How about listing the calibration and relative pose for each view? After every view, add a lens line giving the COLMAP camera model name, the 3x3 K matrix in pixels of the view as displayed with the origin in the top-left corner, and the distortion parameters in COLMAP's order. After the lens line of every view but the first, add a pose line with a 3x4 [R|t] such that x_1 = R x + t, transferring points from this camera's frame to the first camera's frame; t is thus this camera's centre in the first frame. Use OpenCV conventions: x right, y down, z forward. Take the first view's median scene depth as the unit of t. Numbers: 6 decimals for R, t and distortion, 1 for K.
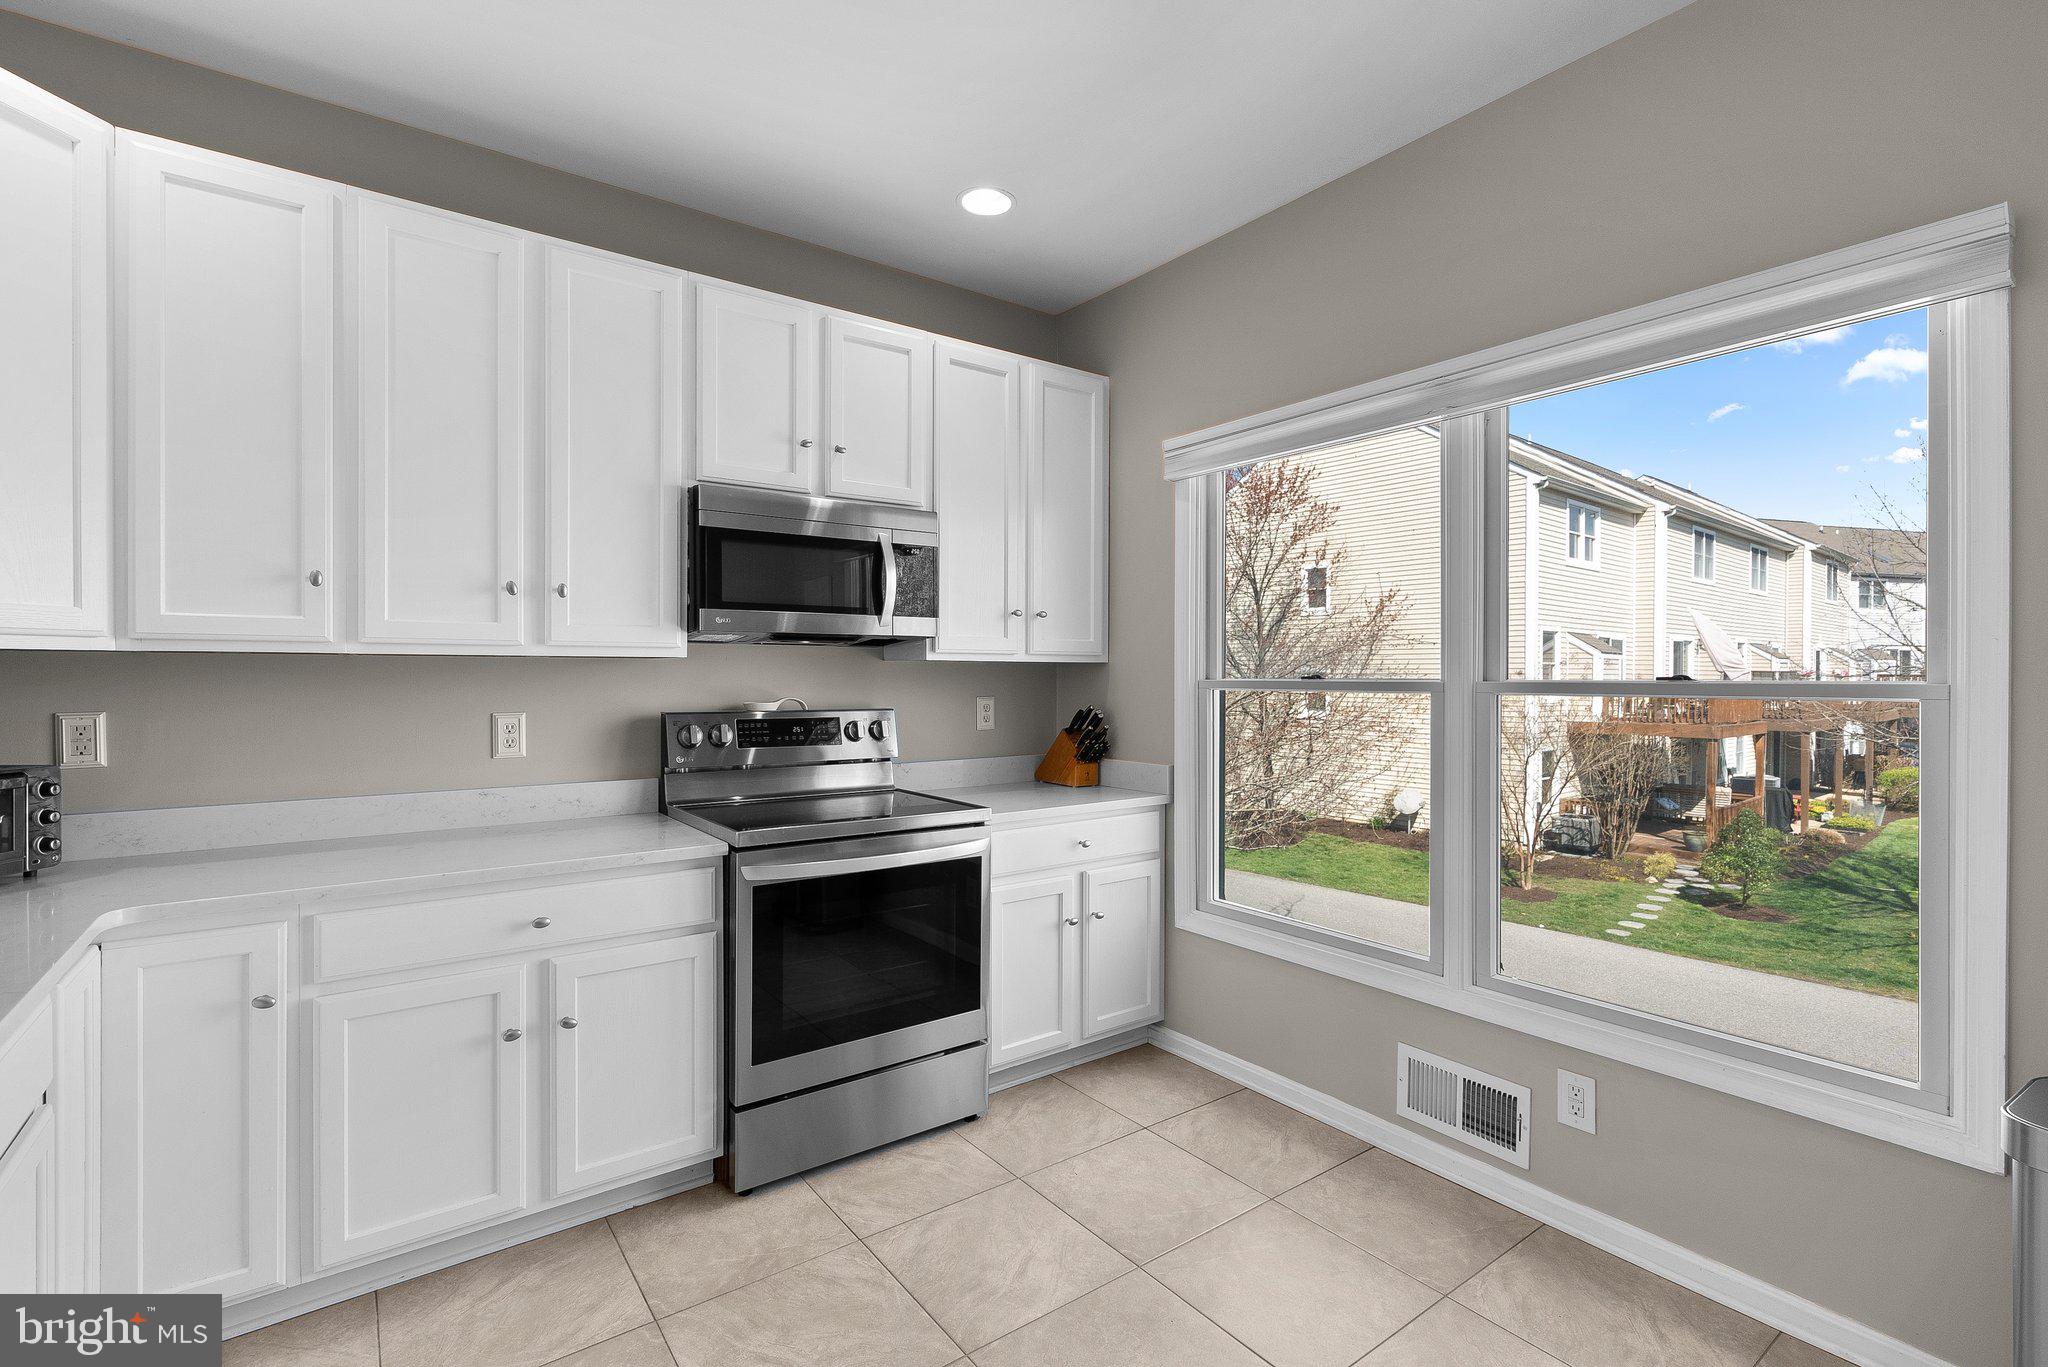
lens RADIAL K [[941.4, 0, 1011.5], [0, 941.4, 687.4], [0, 0, 1]] dist [-0.003250, 0.002659]
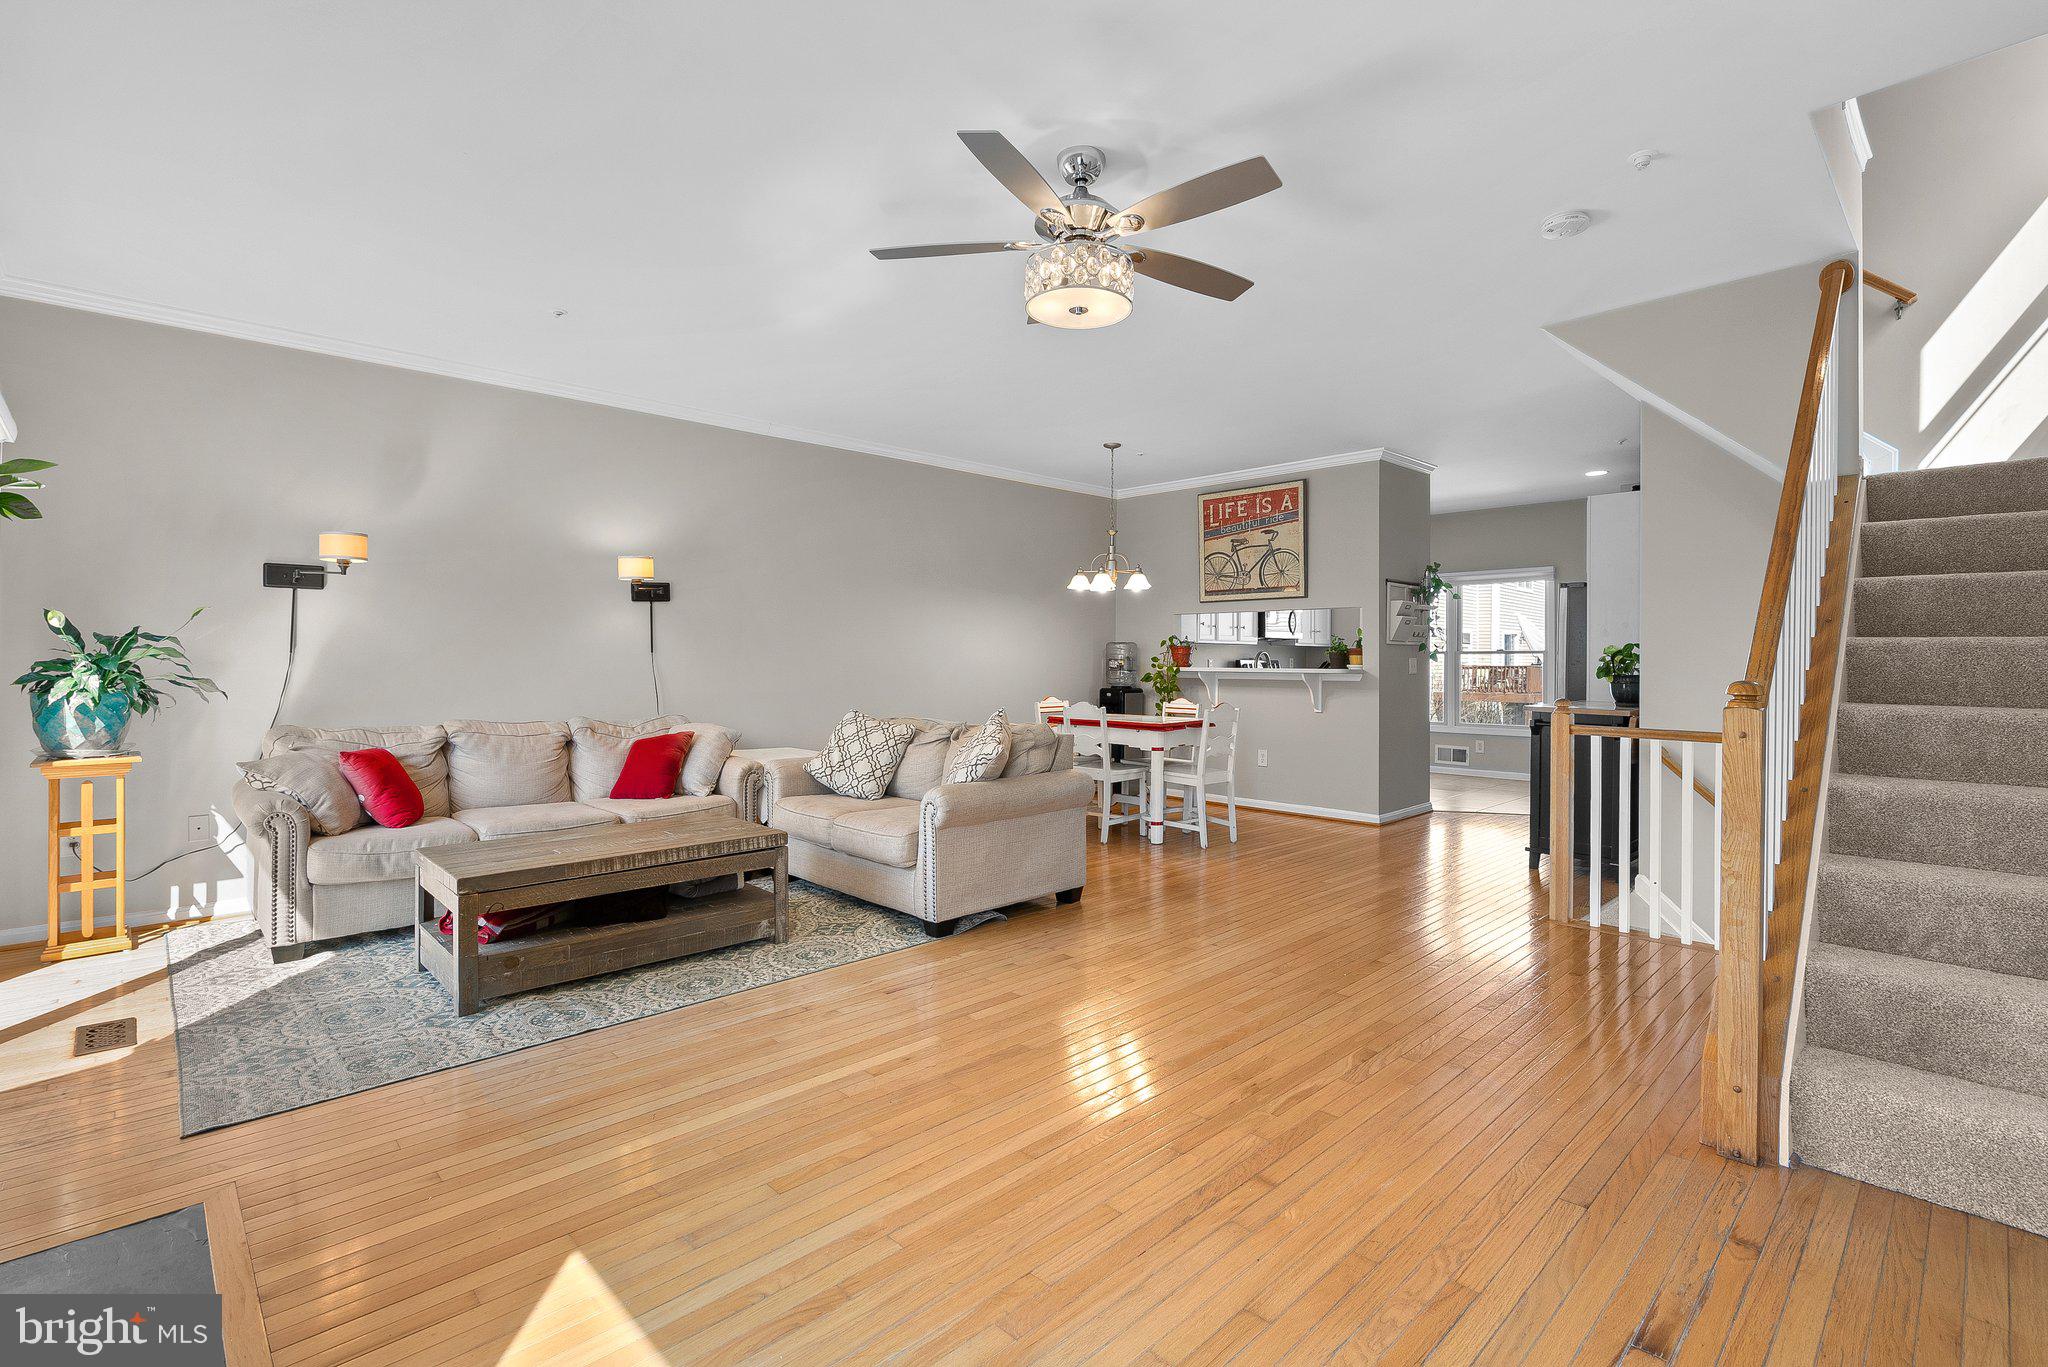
lens RADIAL K [[941.4, 0, 1020.8], [0, 941.4, 667.7], [0, 0, 1]] dist [-0.003250, 0.002659]
pose [[0.990712, 0.001209, 0.135973, -1.523971], [-0.000396, 0.999982, -0.006012, 0.070329], [-0.135977, 0.005902, 0.990694, -2.213013]]
